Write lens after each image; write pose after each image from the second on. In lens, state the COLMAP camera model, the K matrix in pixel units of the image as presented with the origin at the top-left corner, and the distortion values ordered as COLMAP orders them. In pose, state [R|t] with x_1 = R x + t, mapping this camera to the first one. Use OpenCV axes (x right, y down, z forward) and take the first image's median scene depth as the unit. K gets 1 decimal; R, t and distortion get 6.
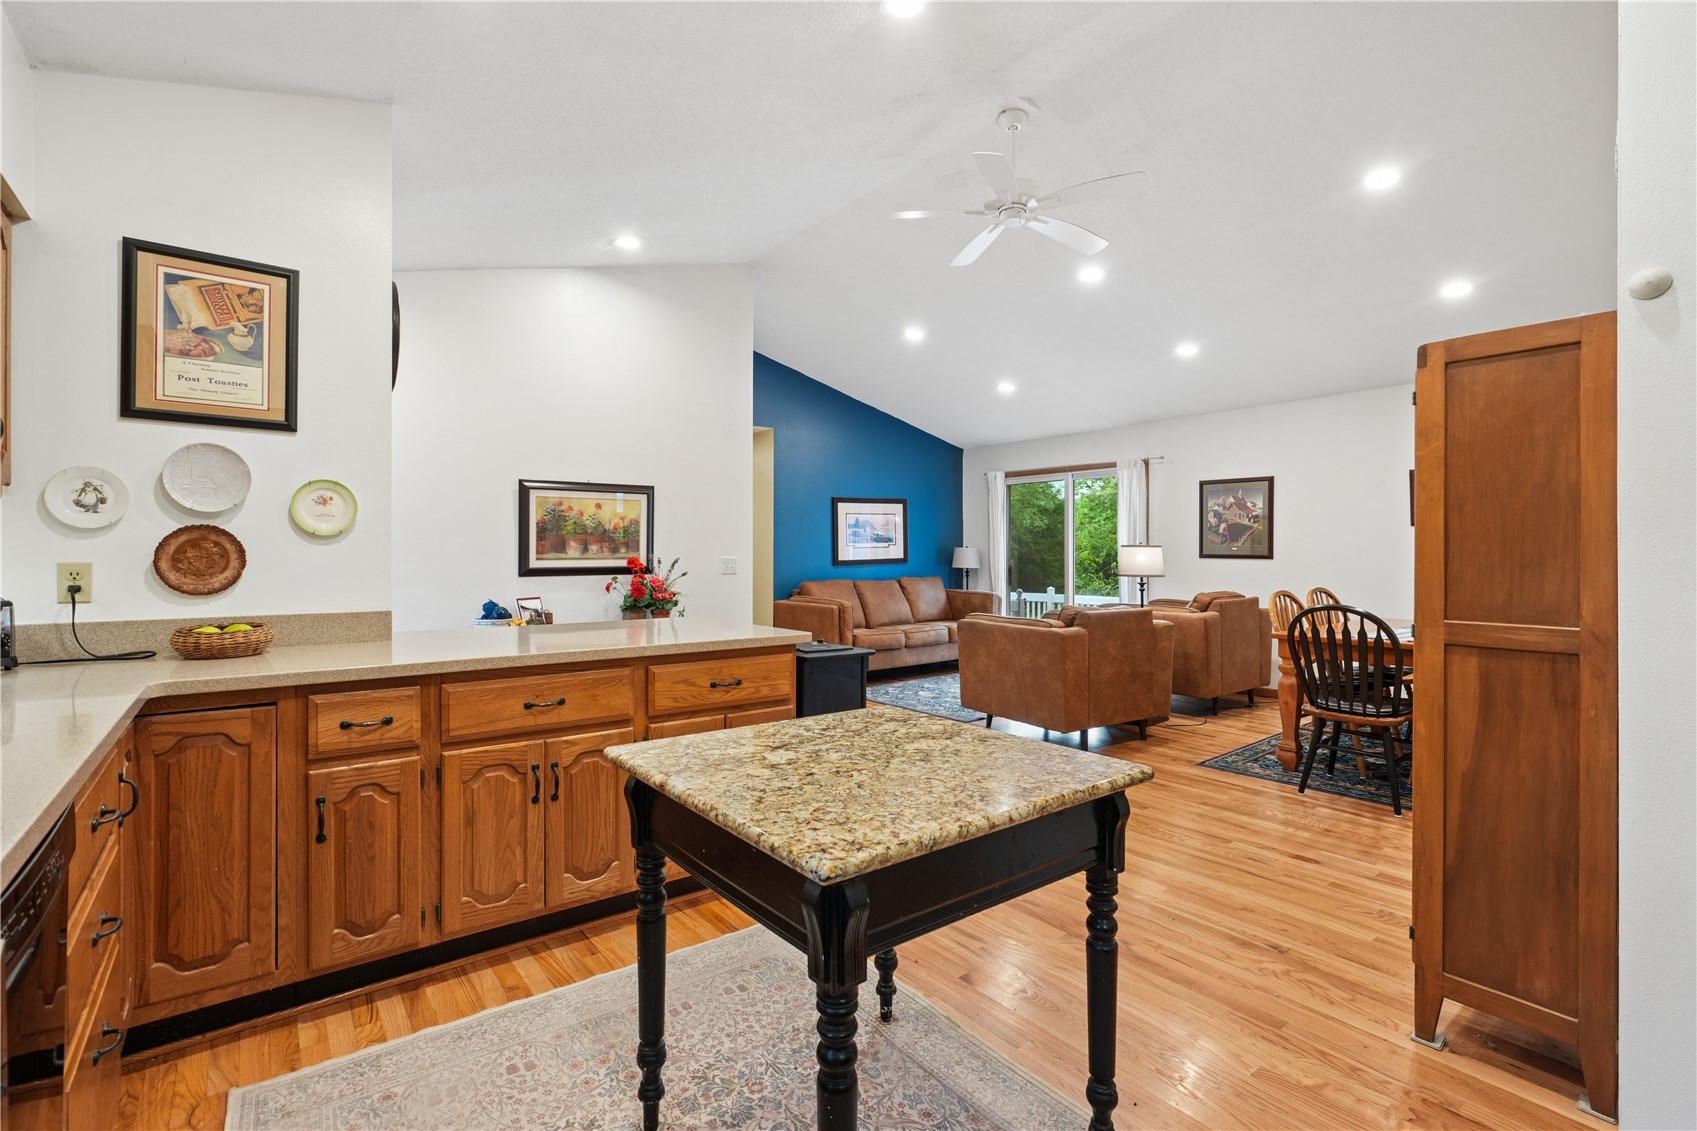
lens RADIAL K [[771.7, 0, 845.9], [0, 771.7, 557.3], [0, 0, 1]] dist [0.001544, -0.000051]
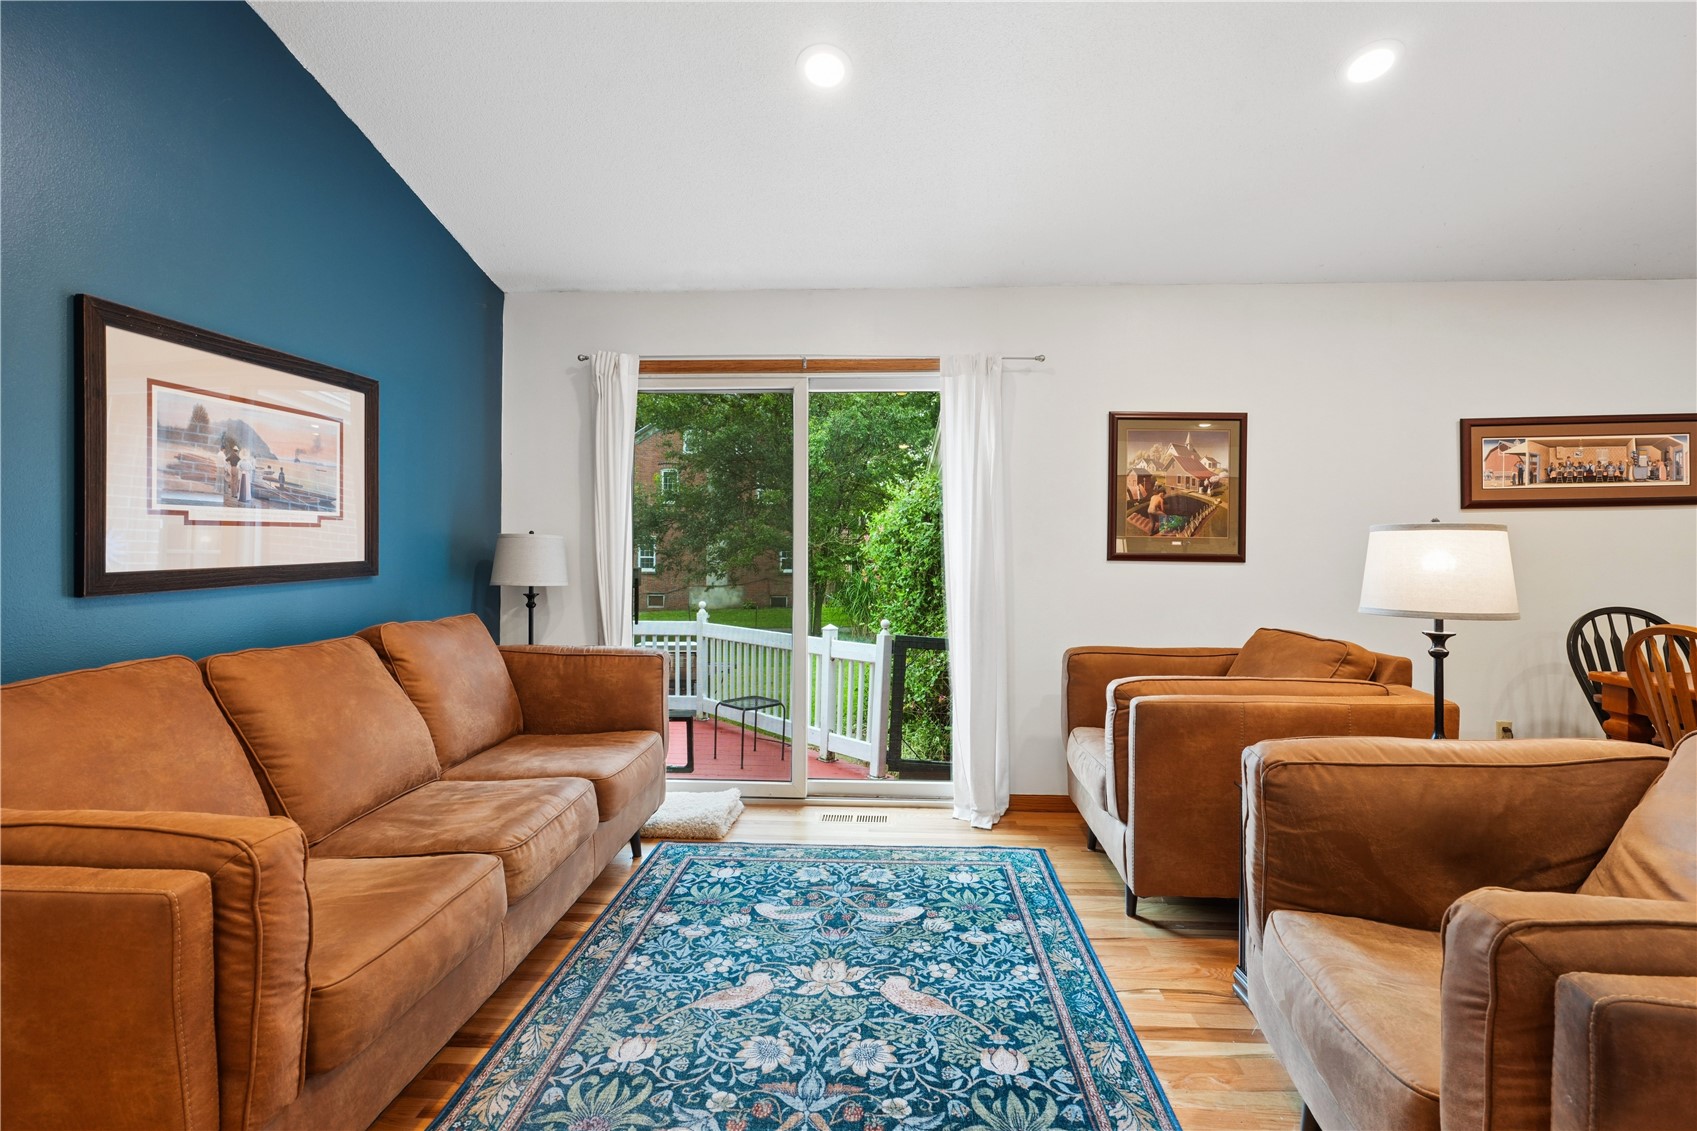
lens RADIAL K [[771.7, 0, 859.5], [0, 771.7, 535.2], [0, 0, 1]] dist [0.001544, -0.000051]
pose [[0.652433, 0.022854, 0.757501, -0.037770], [-0.001471, 0.999582, -0.028890, -0.000796], [-0.757845, 0.017734, 0.652194, 0.681778]]
